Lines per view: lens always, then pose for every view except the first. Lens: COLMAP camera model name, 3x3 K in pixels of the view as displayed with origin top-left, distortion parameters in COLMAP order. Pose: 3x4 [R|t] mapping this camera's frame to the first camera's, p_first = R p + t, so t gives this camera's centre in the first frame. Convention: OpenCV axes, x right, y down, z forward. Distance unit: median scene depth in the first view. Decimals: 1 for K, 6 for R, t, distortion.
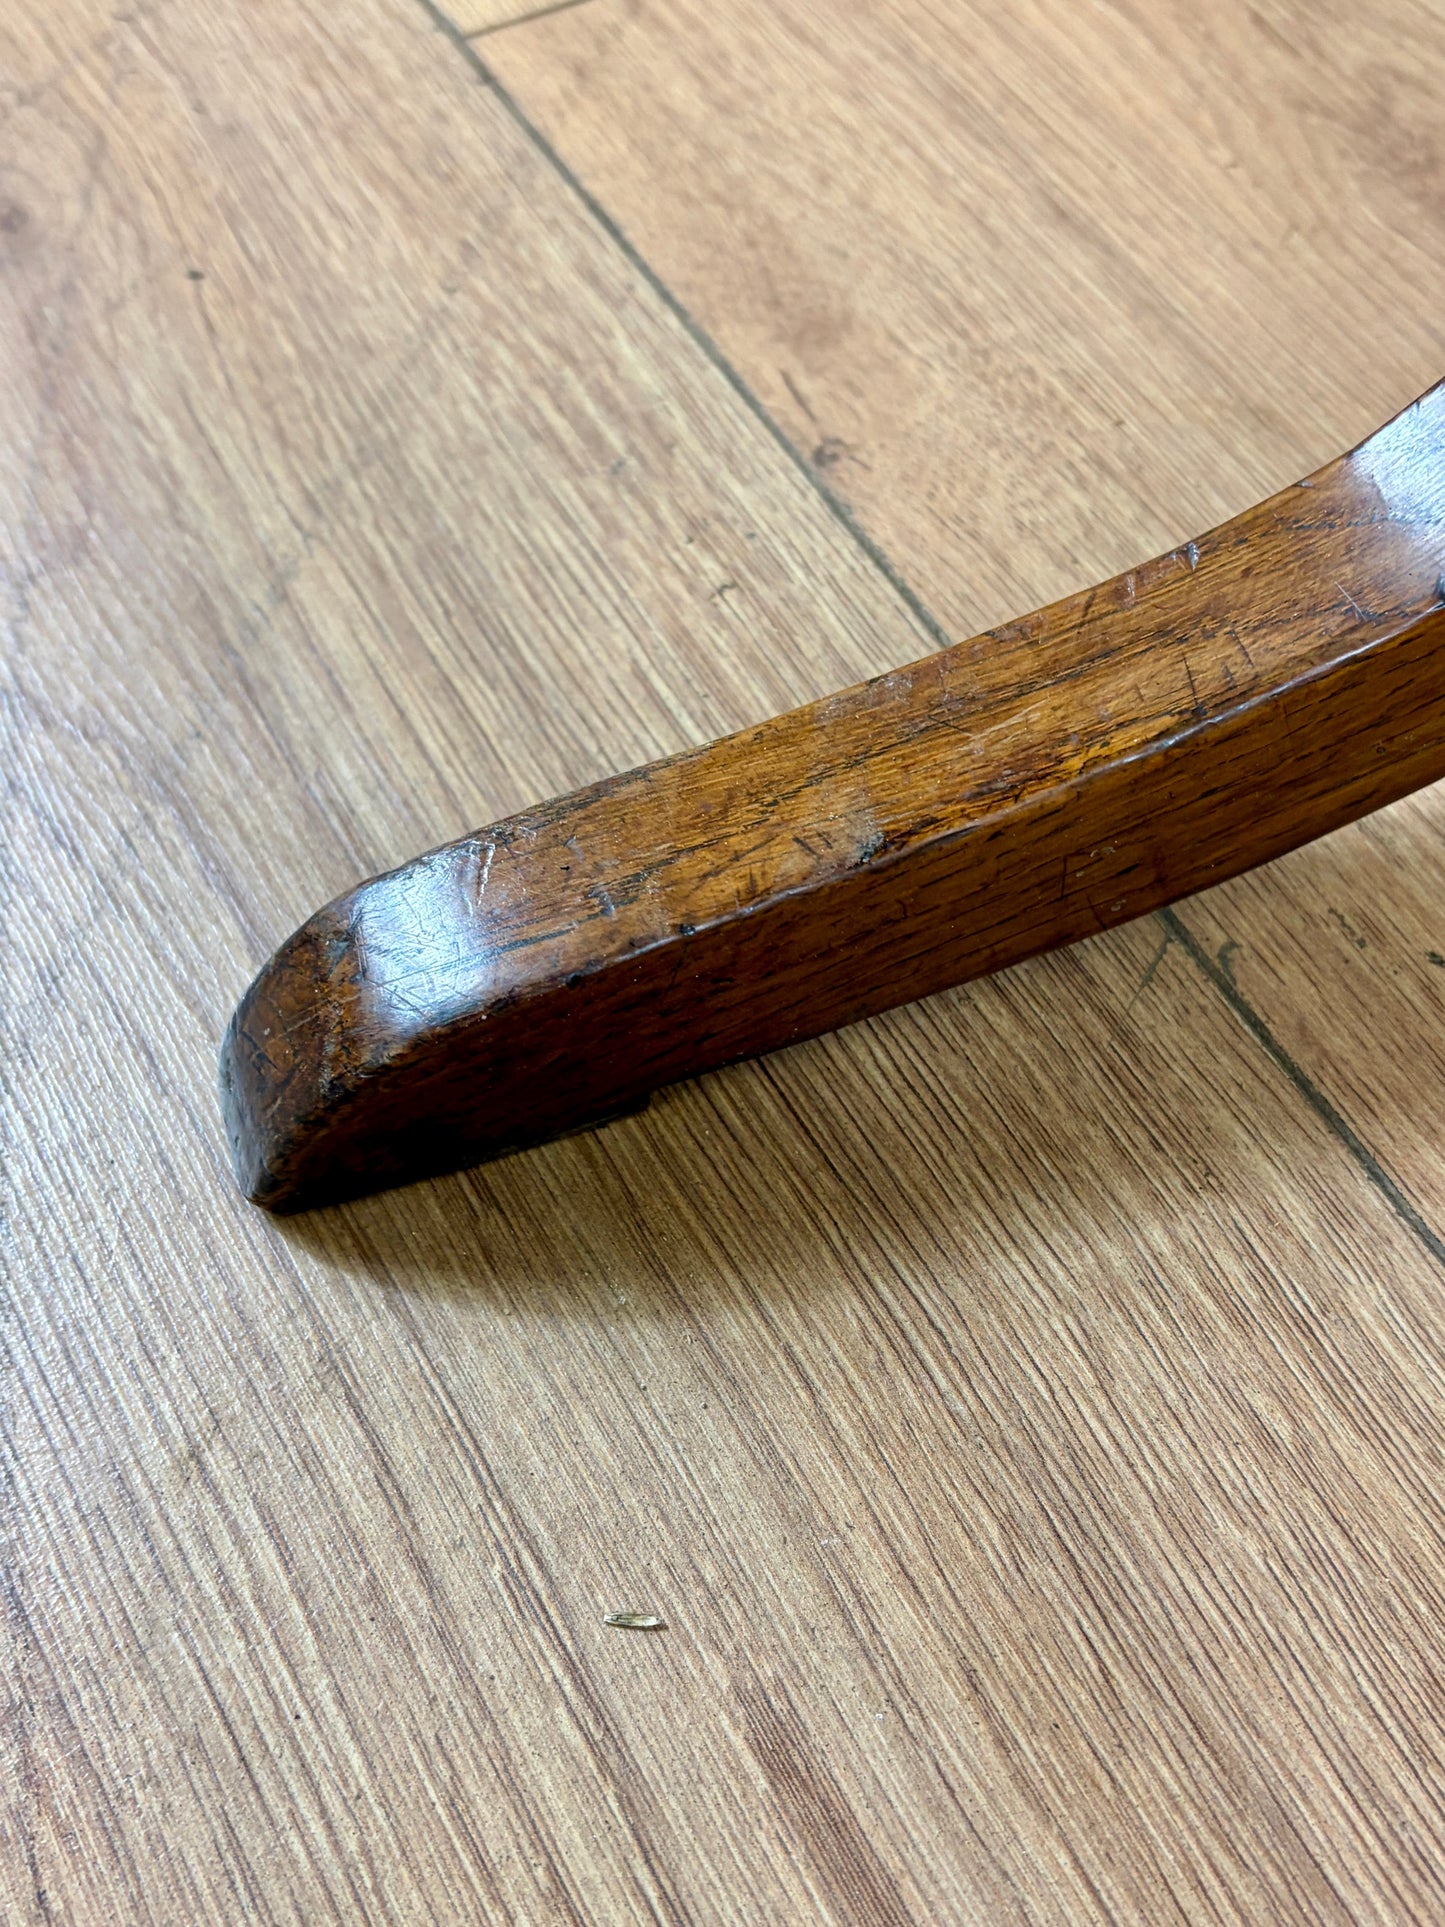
lens RADIAL K [[2182.0, 0, 725.2], [0, 2182.0, 953.5], [0, 0, 1]] dist [0.025842, 0.000000]
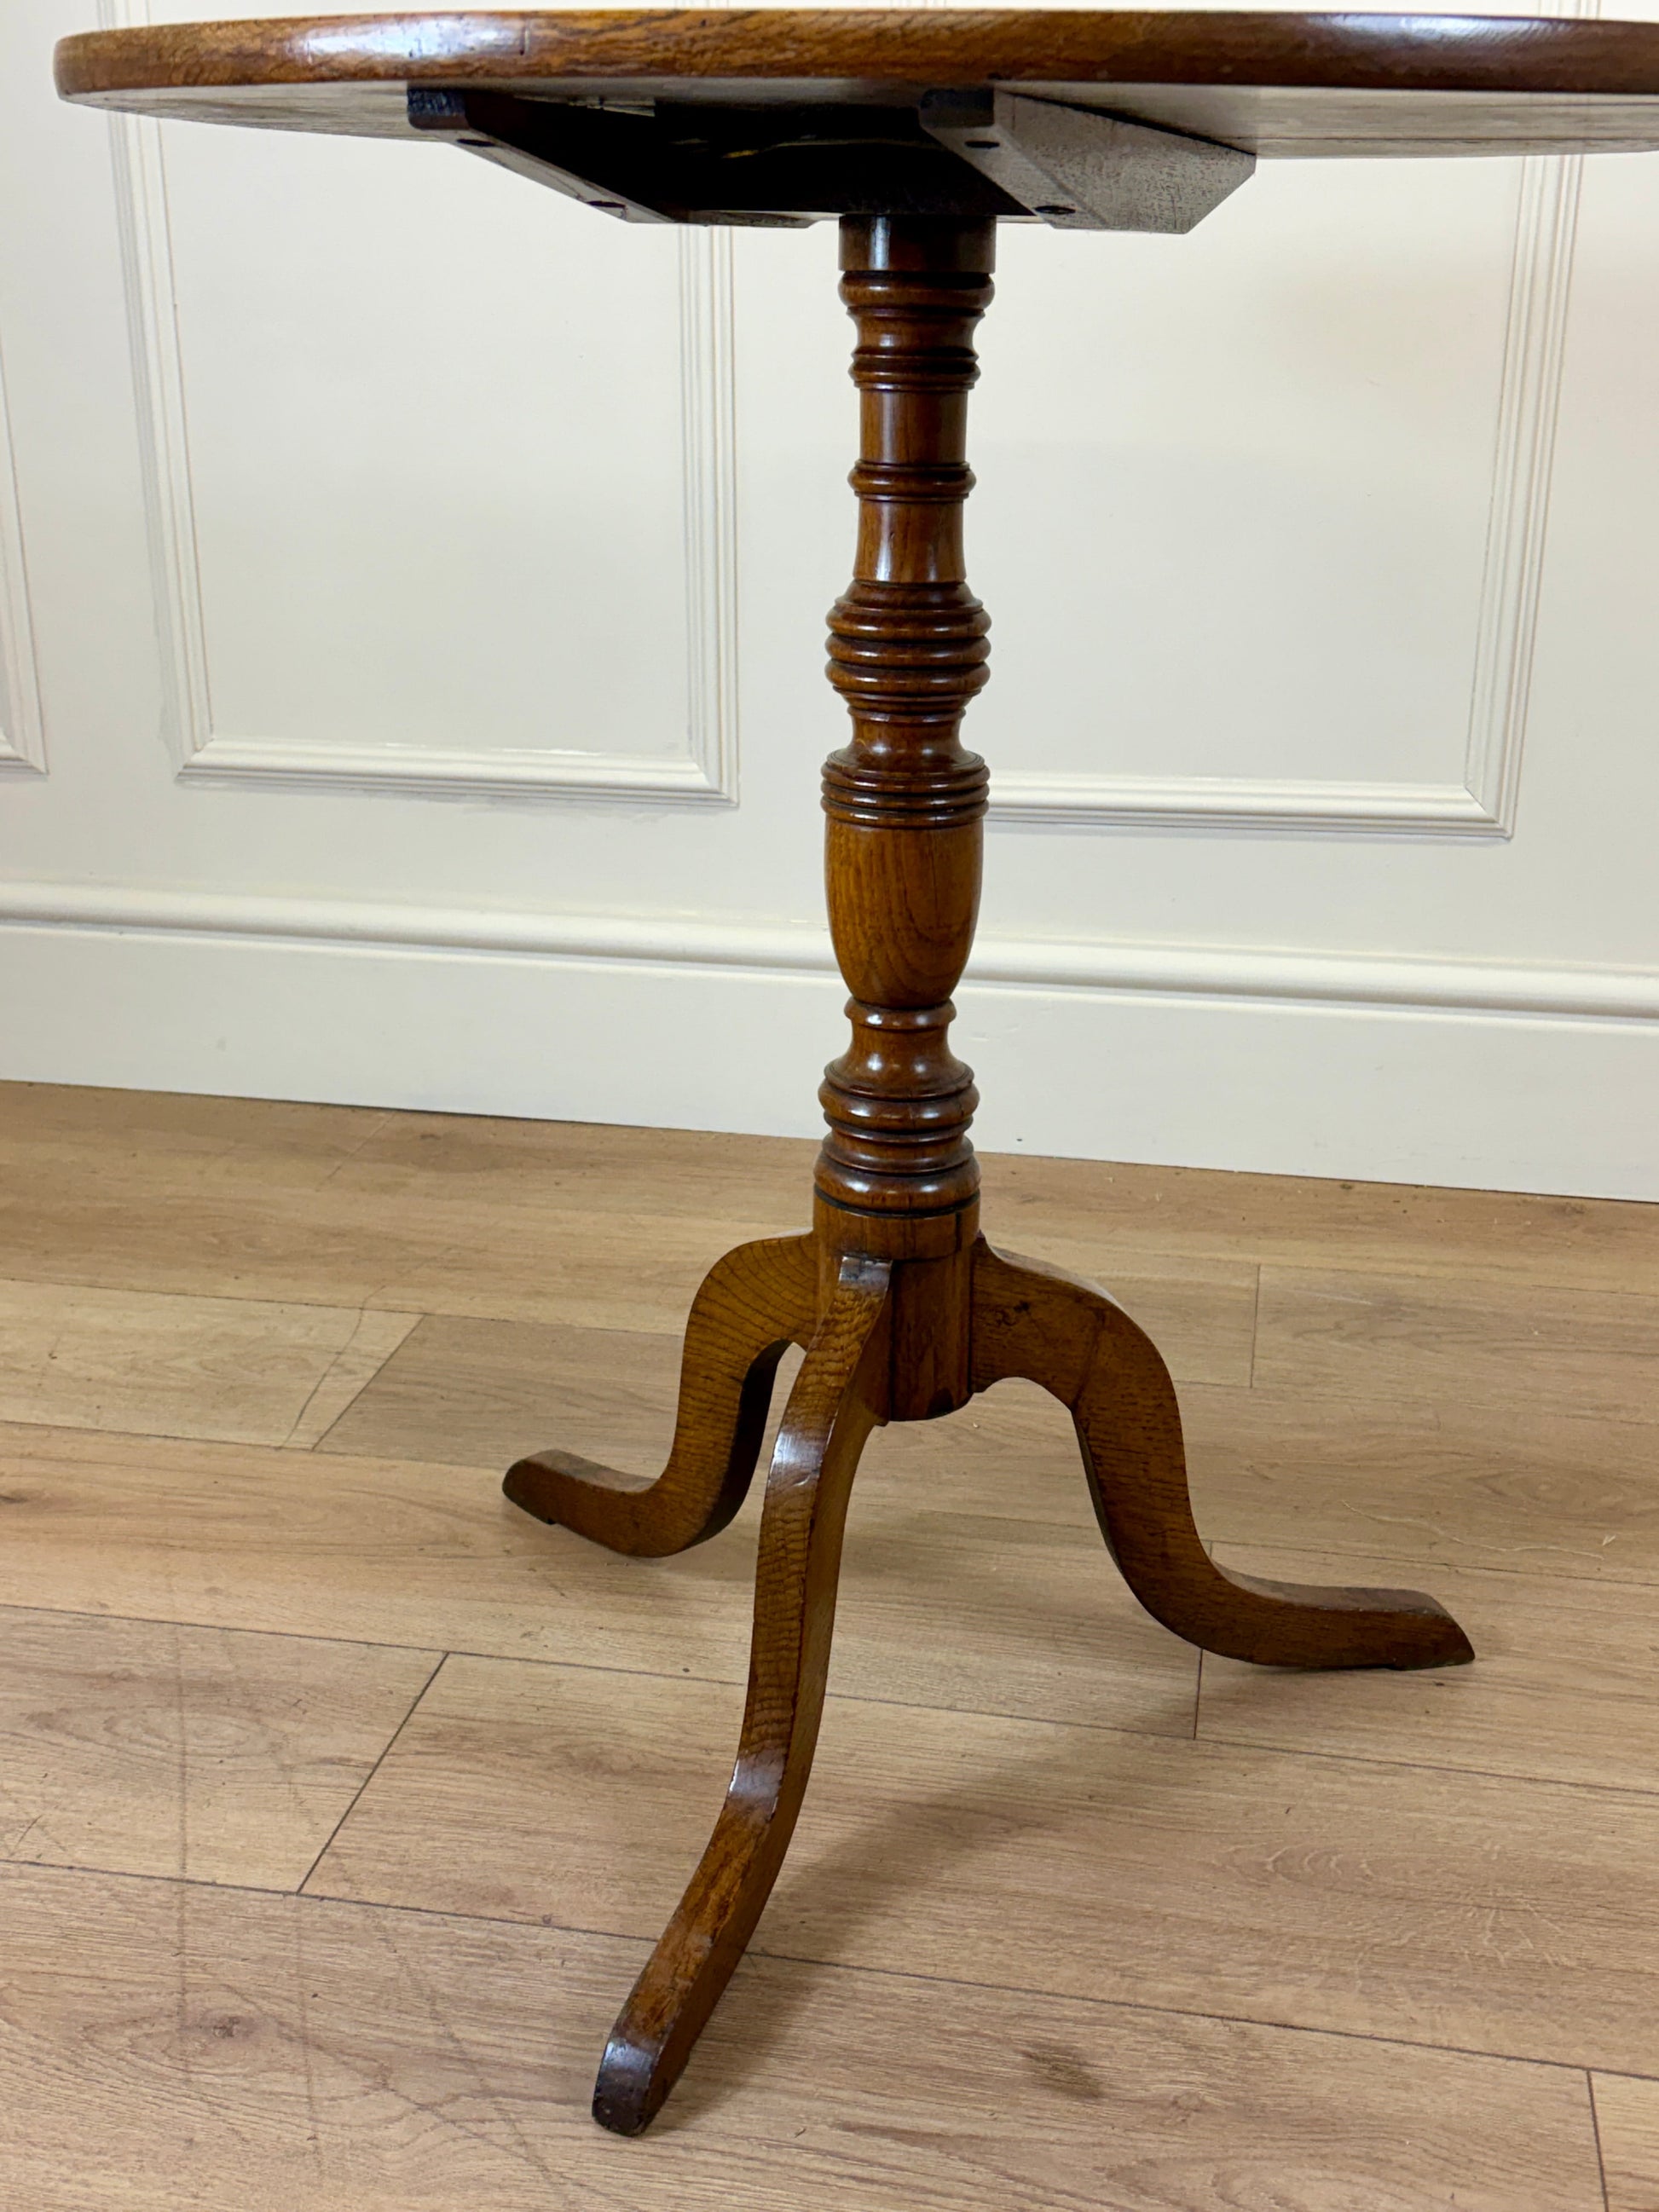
lens RADIAL K [[2504.9, 0, 799.3], [0, 2504.9, 1109.2], [0, 0, 1]] dist [0.025842, 0.000000]
pose [[0.648858, -0.251899, 0.718004, -2.157082], [0.635055, 0.699071, -0.328641, 0.393065], [-0.419151, 0.669214, 0.613567, -2.269617]]
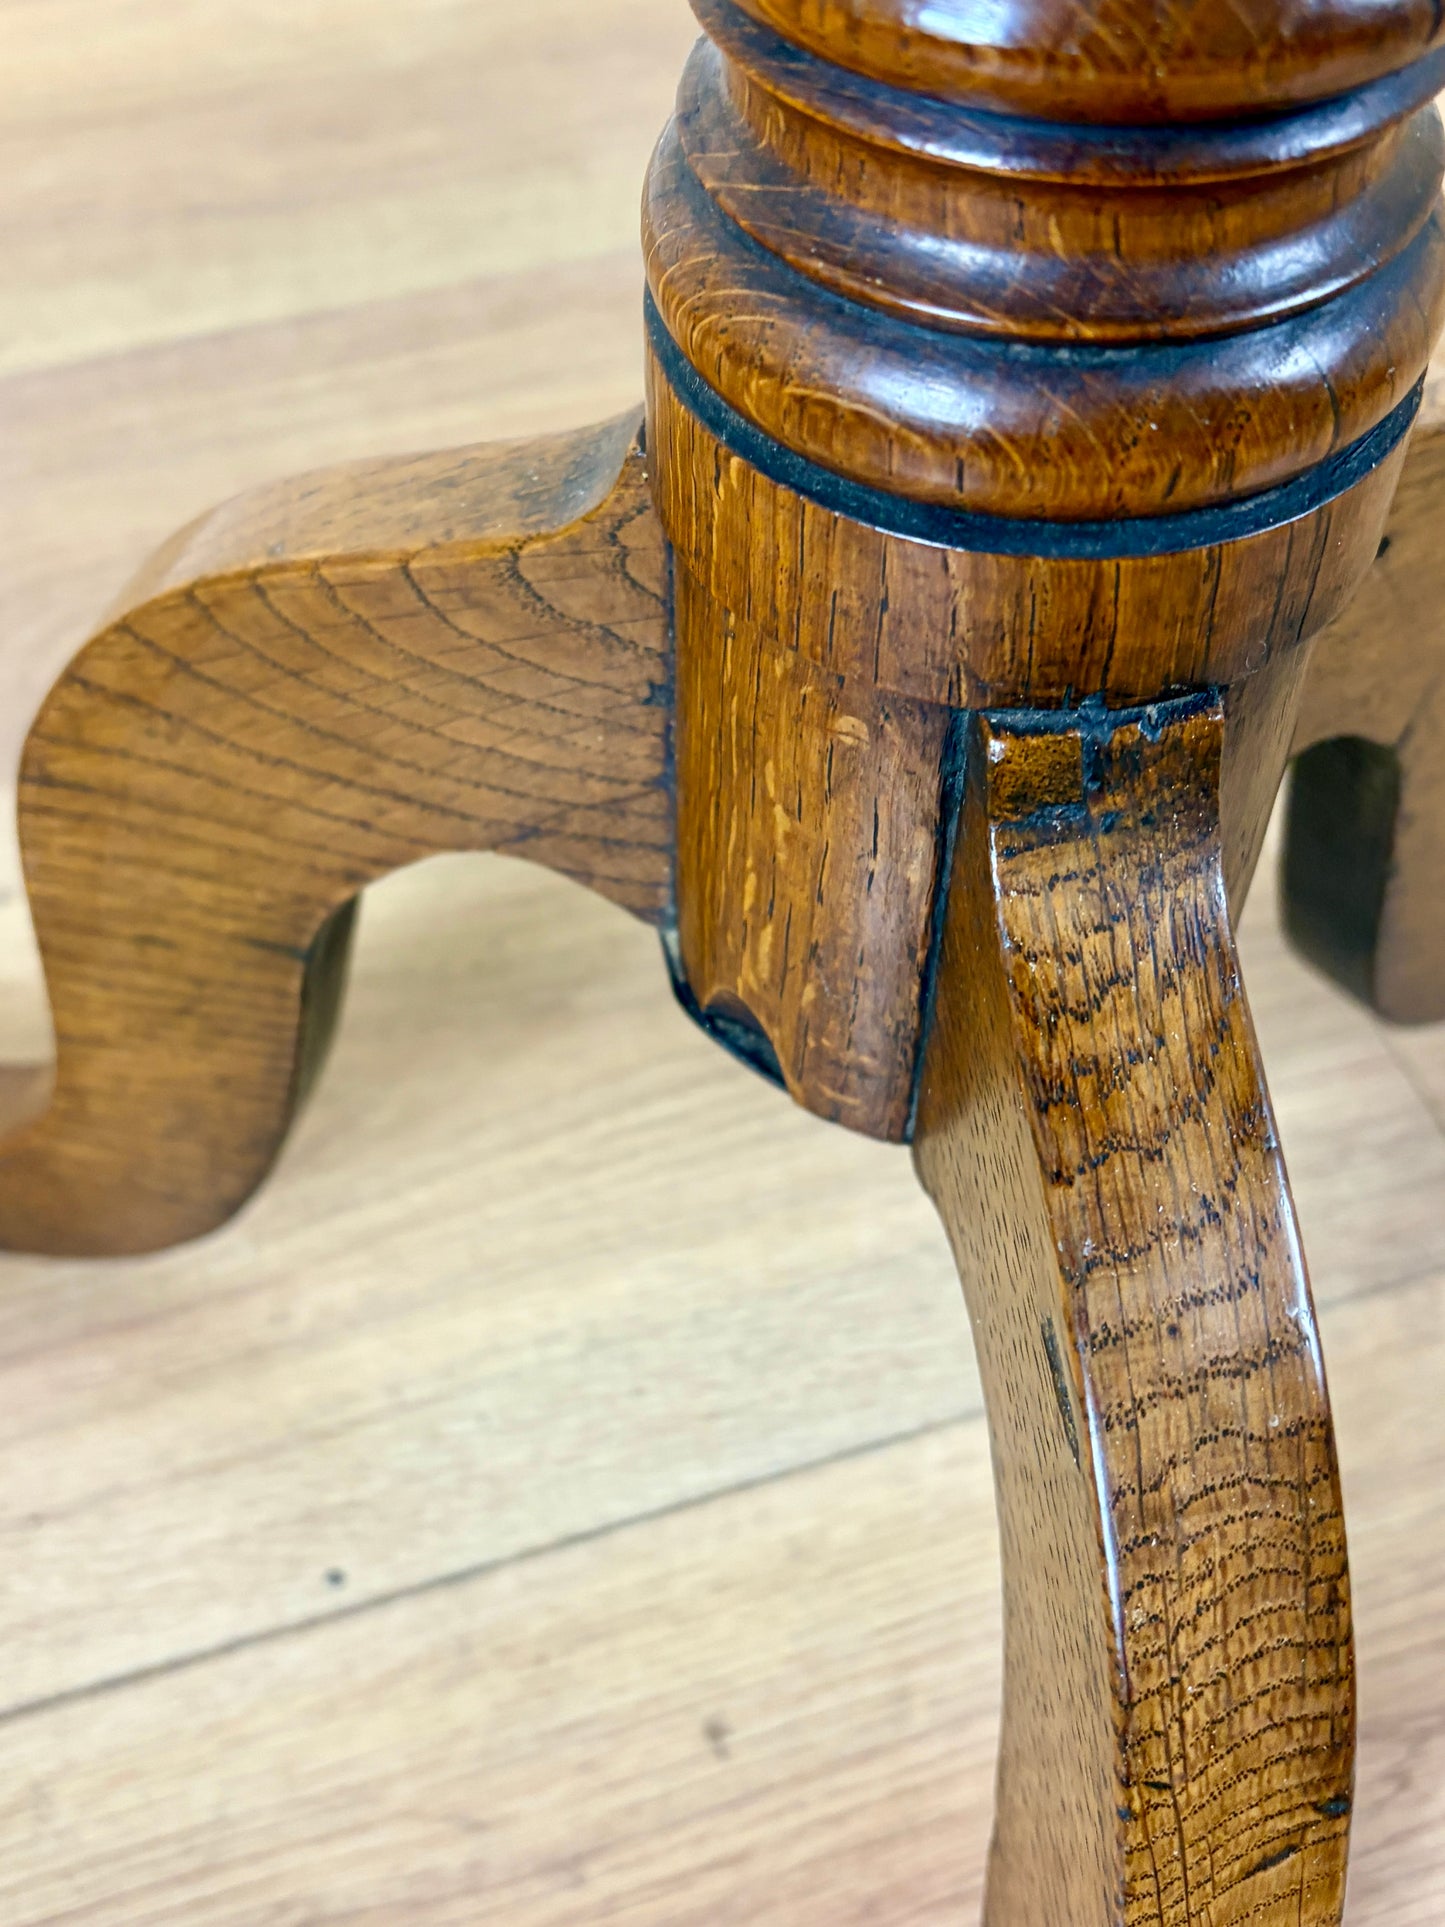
lens RADIAL K [[2182.0, 0, 704.1], [0, 2182.0, 987.5], [0, 0, 1]] dist [0.025842, 0.000000]
pose [[0.176324, -0.791676, 0.584944, 0.176092], [0.822543, 0.444919, 0.354218, -1.015436], [-0.540678, 0.418684, 0.729637, -0.147397]]
